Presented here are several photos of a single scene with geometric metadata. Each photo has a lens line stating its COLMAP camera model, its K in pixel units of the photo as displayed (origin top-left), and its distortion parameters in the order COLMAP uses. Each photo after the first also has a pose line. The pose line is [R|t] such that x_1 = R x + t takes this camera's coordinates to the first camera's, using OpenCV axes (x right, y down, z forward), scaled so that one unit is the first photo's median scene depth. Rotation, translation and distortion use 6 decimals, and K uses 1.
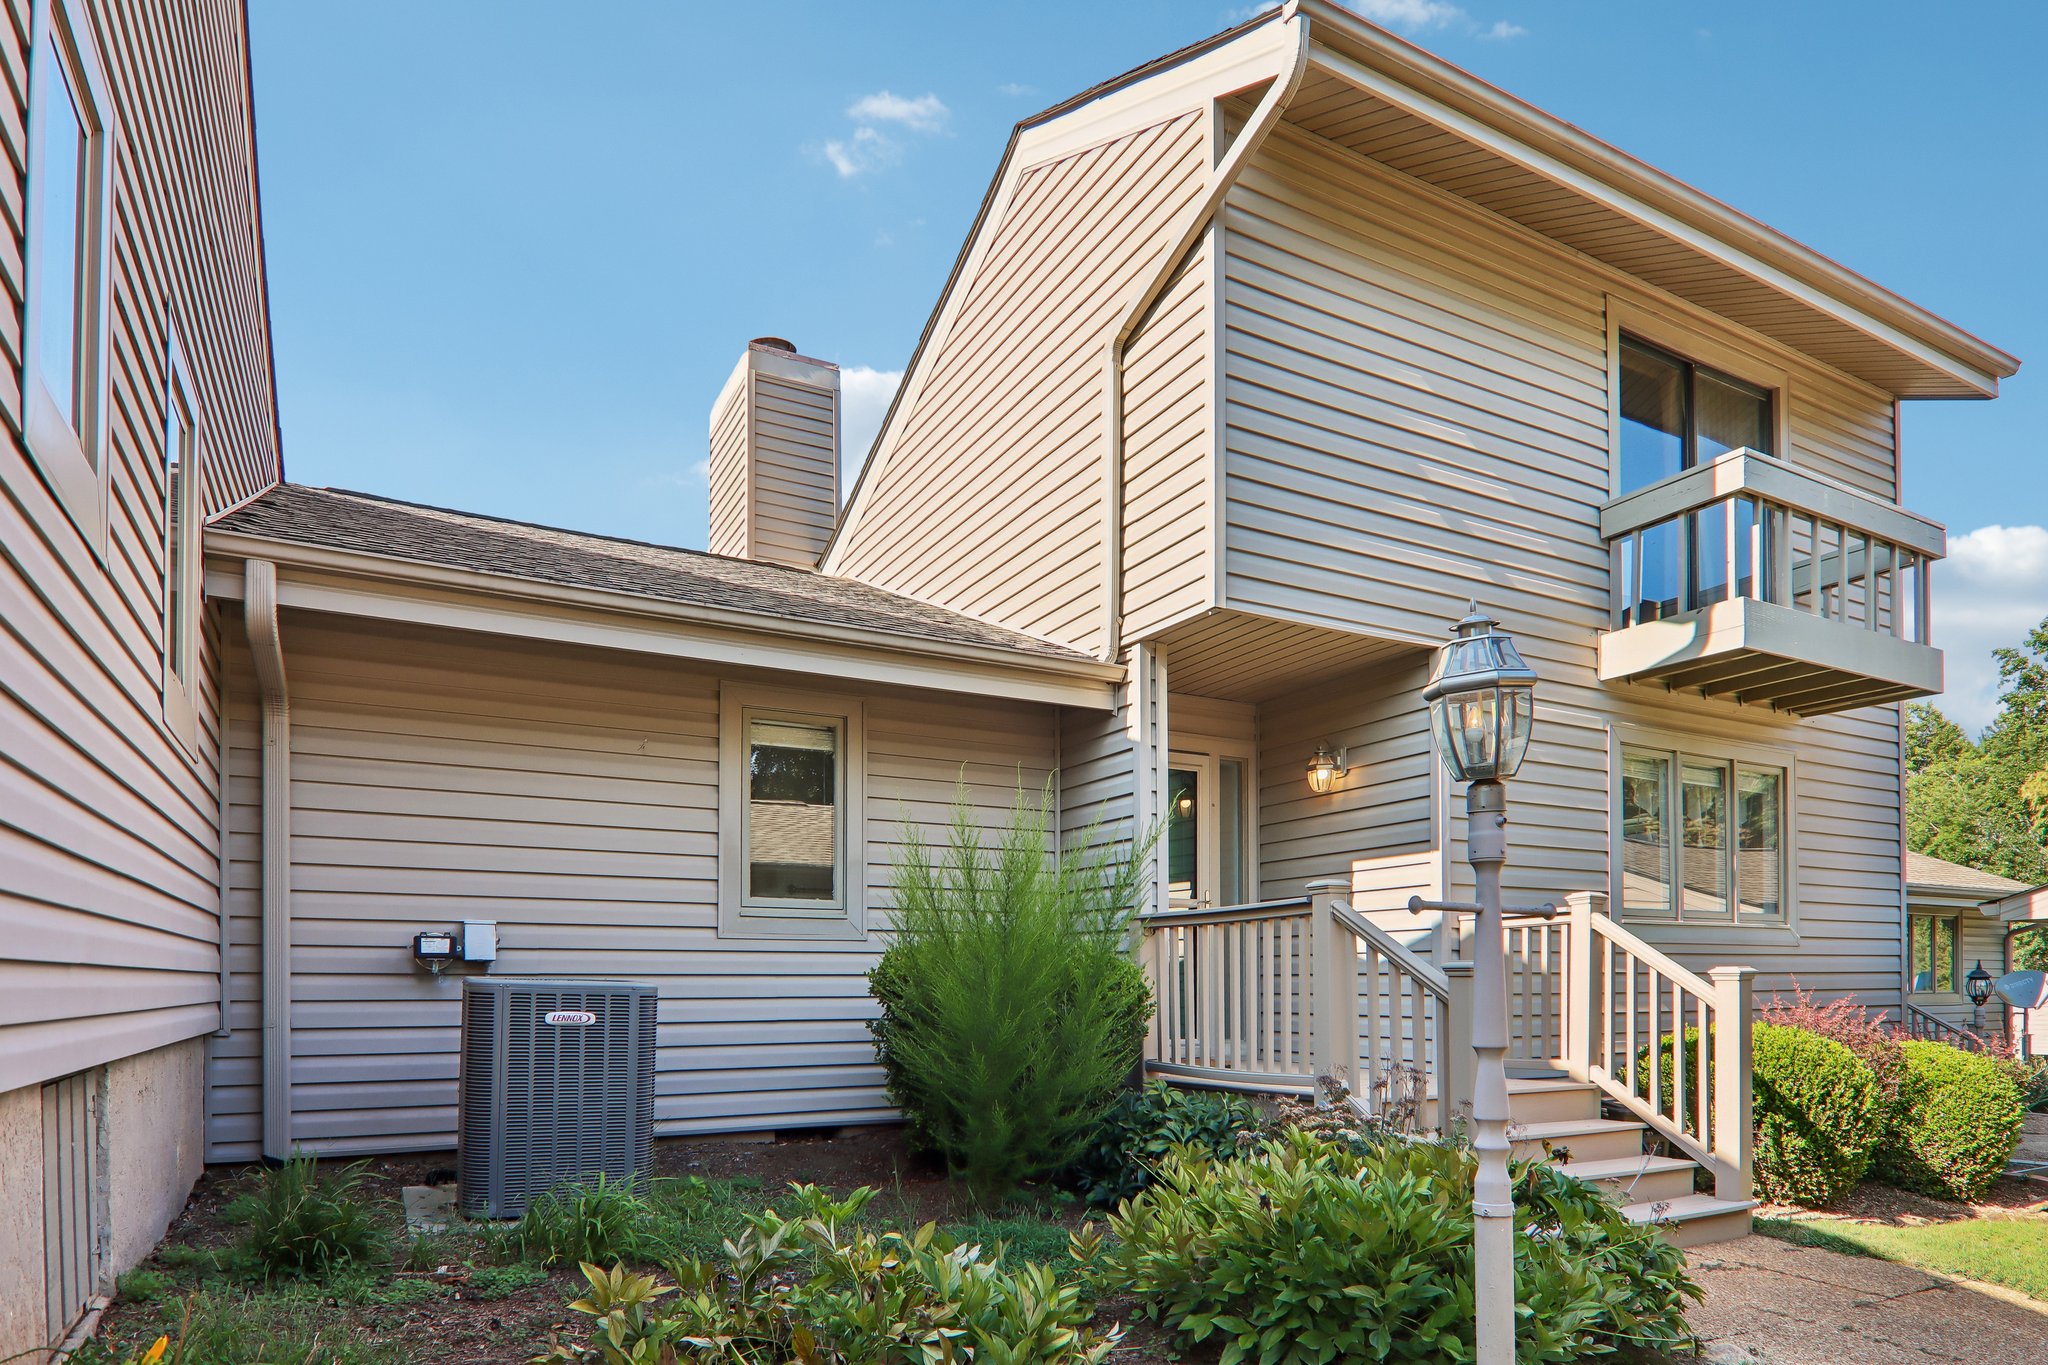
lens RADIAL K [[1155.7, 0, 1024.0], [0, 1155.7, 682.5], [0, 0, 1]] dist [-0.000711, -0.013928]
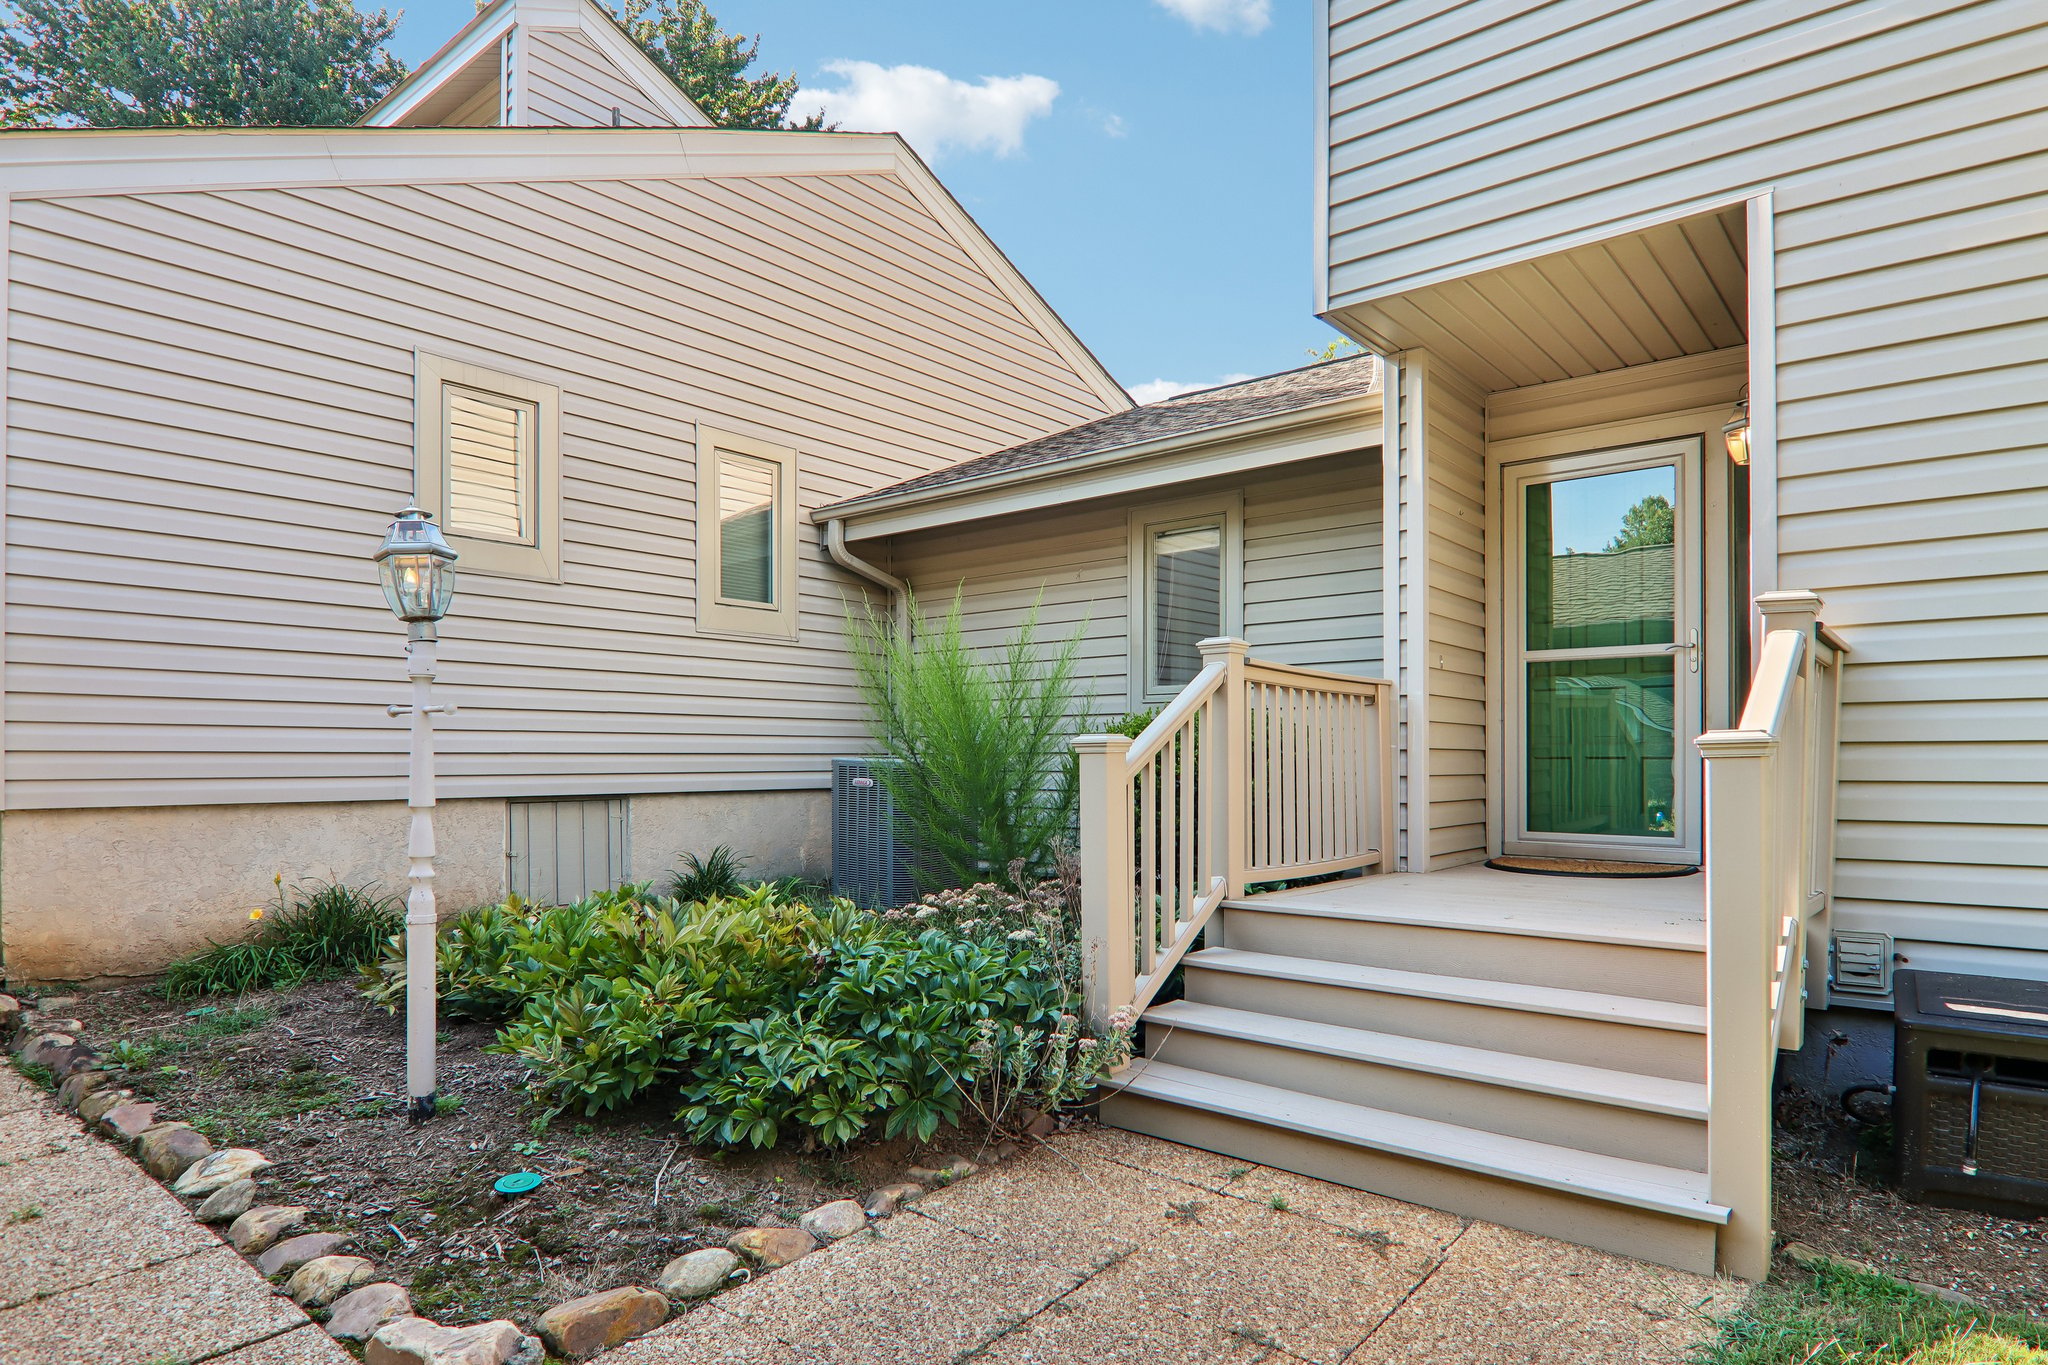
lens RADIAL K [[1155.7, 0, 1024.0], [0, 1155.7, 682.5], [0, 0, 1]] dist [-0.000711, -0.013928]
pose [[0.374162, -0.051936, -0.925908, 0.754204], [0.222488, 0.974298, 0.035258, 0.104532], [0.900279, -0.219196, 0.376100, 0.434348]]
